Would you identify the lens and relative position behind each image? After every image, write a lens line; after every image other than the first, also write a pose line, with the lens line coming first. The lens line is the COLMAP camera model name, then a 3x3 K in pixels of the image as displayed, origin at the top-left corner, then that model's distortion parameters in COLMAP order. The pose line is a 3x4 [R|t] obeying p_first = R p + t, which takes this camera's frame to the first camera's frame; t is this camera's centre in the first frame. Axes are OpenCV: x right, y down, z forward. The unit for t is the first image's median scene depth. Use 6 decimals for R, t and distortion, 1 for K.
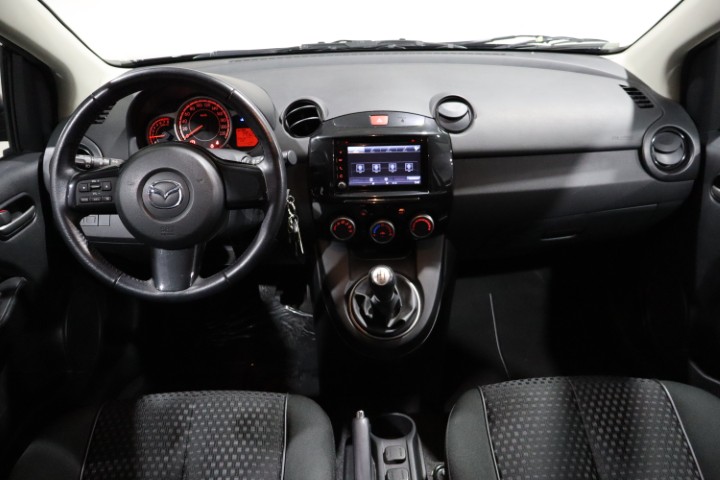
lens RADIAL K [[626.2, 0, 360.0], [0, 626.2, 240.0], [0, 0, 1]] dist [0.002441, 0.011713]
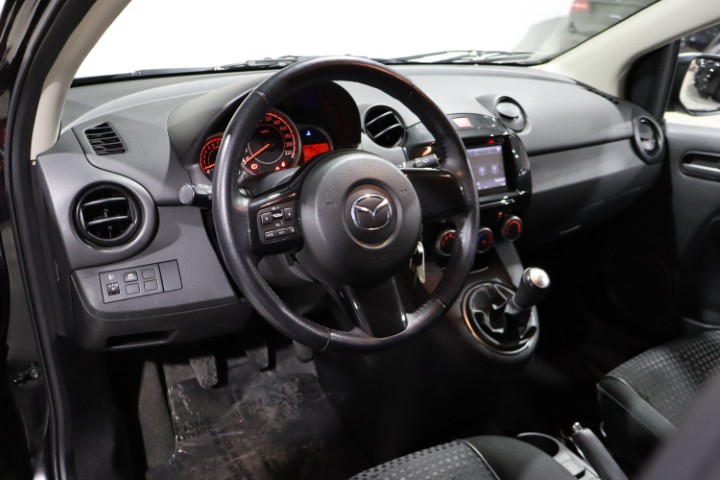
lens RADIAL K [[659.1, 0, 360.0], [0, 659.1, 240.0], [0, 0, 1]] dist [0.003848, -0.005681]
pose [[0.852419, -0.139804, 0.503822, -0.593214], [0.187334, 0.981281, -0.044659, -0.004091], [-0.488147, 0.132451, 0.862653, 0.239946]]
